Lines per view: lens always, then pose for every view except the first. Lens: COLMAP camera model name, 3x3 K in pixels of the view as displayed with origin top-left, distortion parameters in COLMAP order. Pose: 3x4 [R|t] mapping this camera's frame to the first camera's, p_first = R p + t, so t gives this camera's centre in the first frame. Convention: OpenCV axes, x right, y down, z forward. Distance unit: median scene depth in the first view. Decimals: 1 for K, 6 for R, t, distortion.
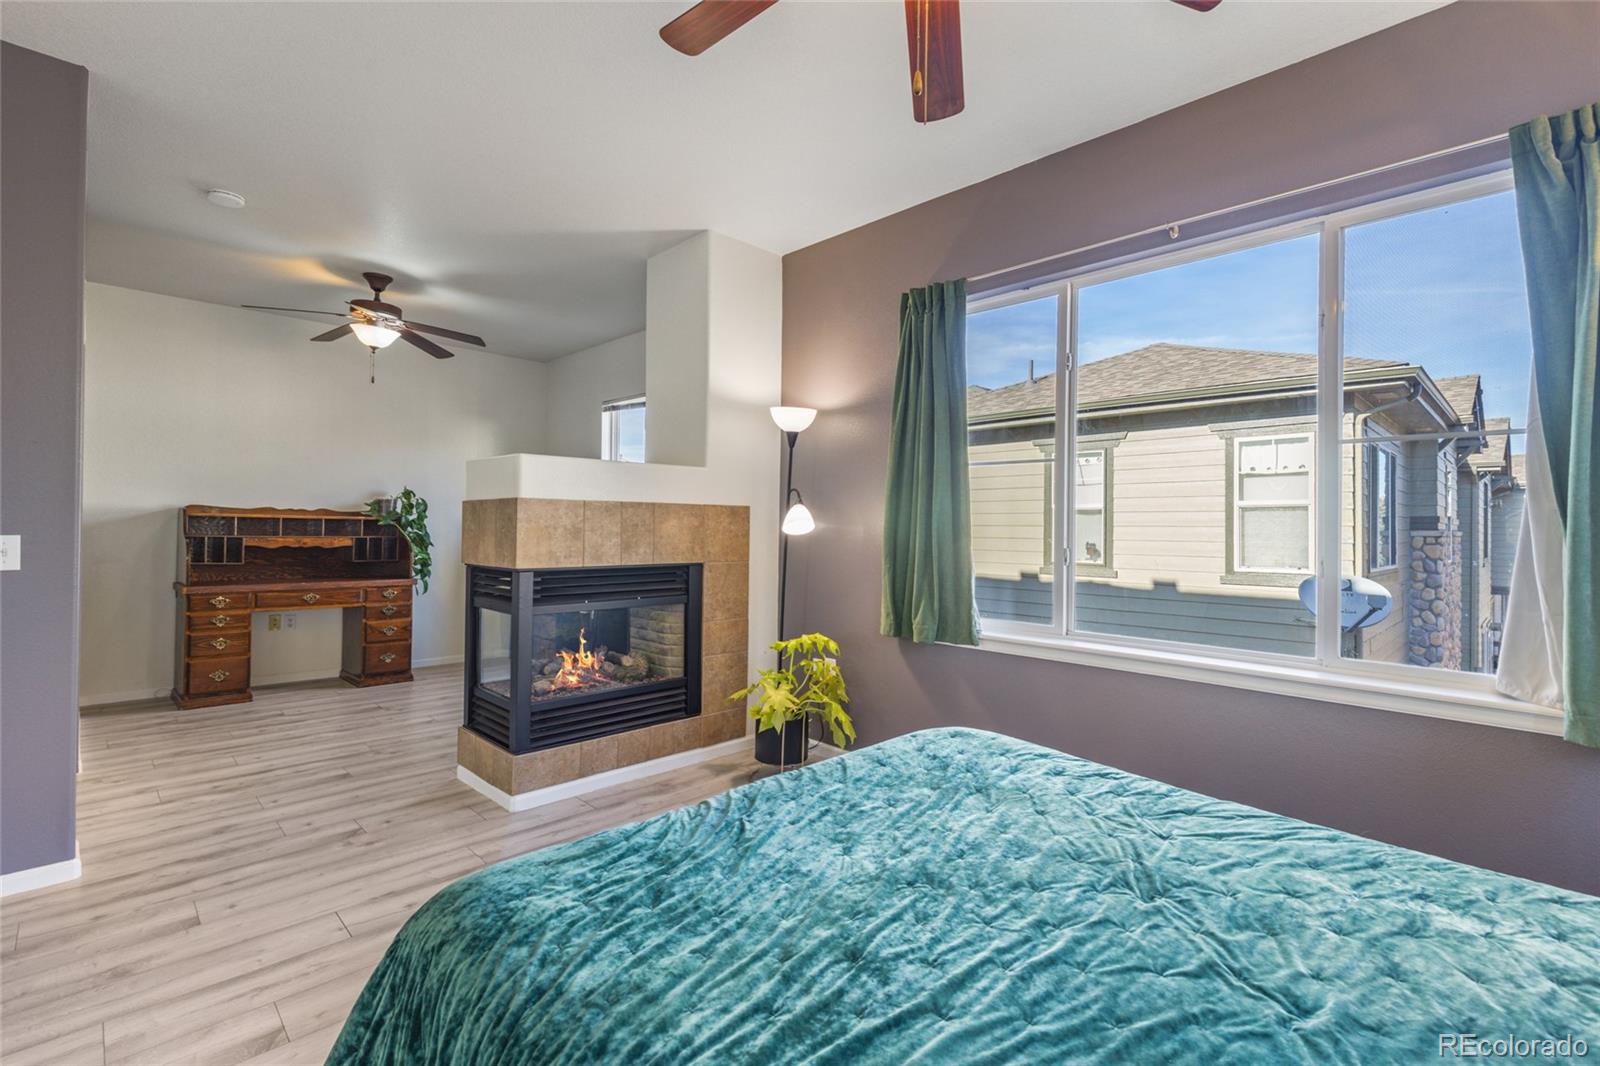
lens RADIAL K [[722.7, 0, 801.5], [0, 722.7, 527.0], [0, 0, 1]] dist [0.005104, 0.000075]
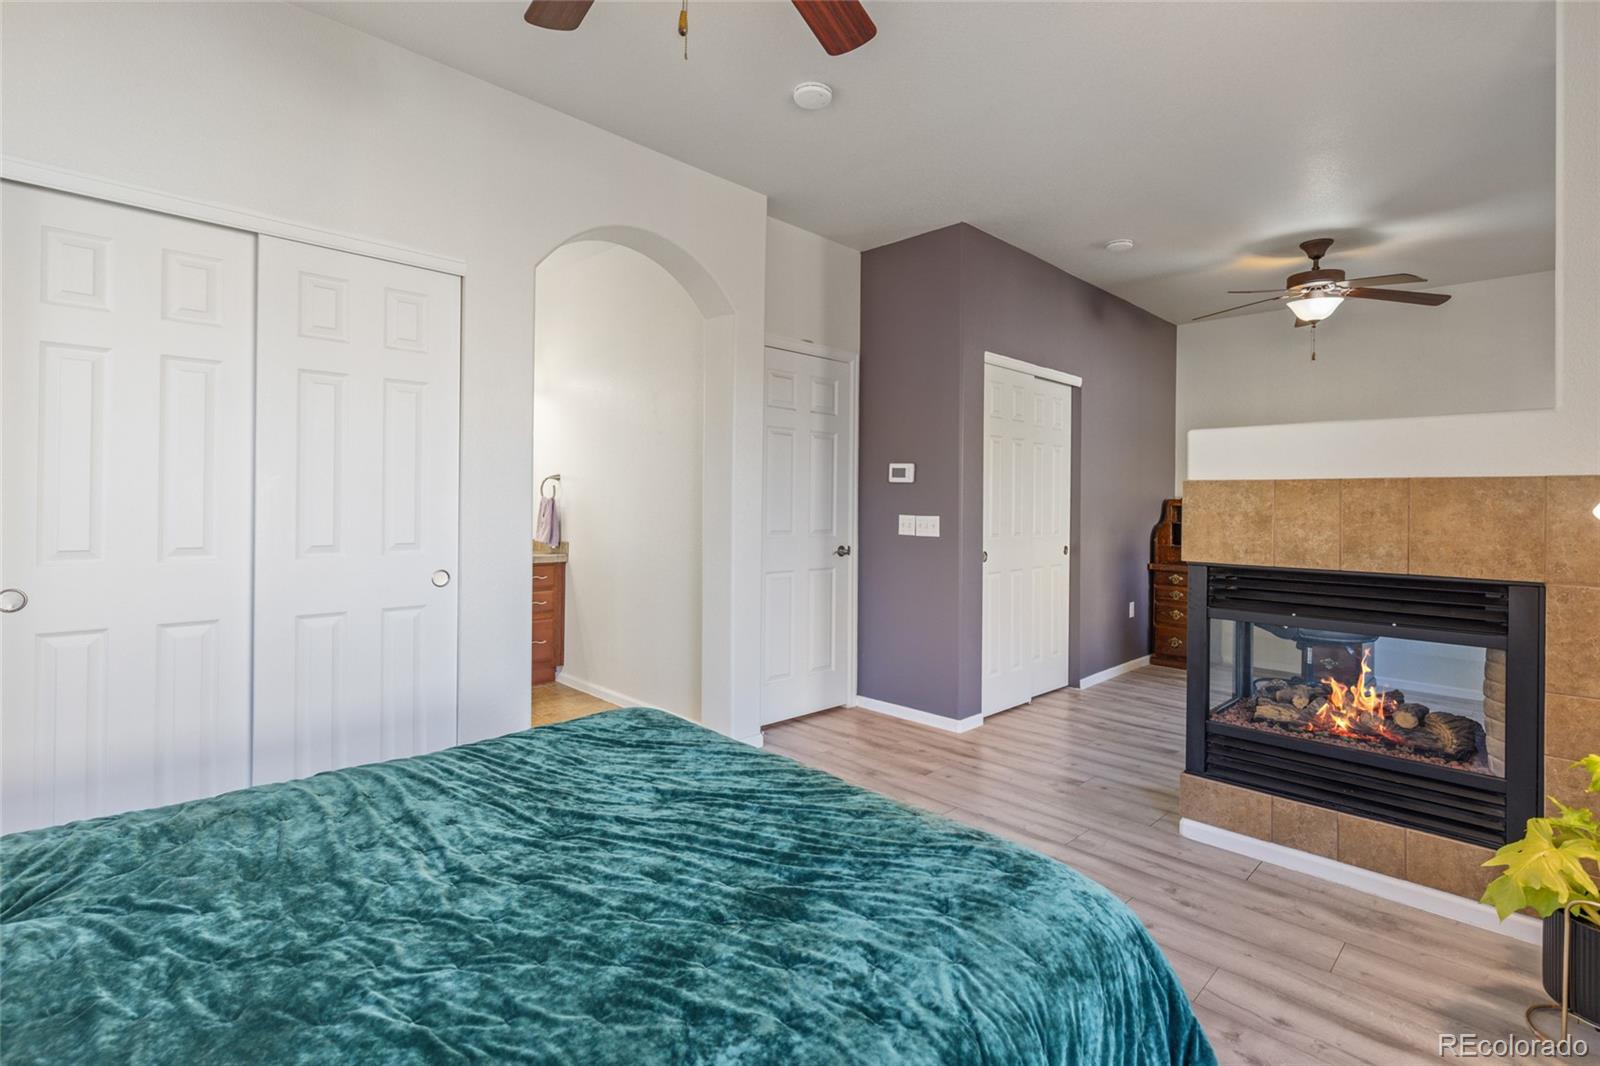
lens RADIAL K [[754.5, 0, 821.0], [0, 754.5, 504.1], [0, 0, 1]] dist [-0.017912, -0.000142]
pose [[0.008952, -0.008526, -0.999924, 0.463889], [-0.015583, 0.999841, -0.008664, 0.003313], [0.999839, 0.015659, 0.008818, 0.488514]]
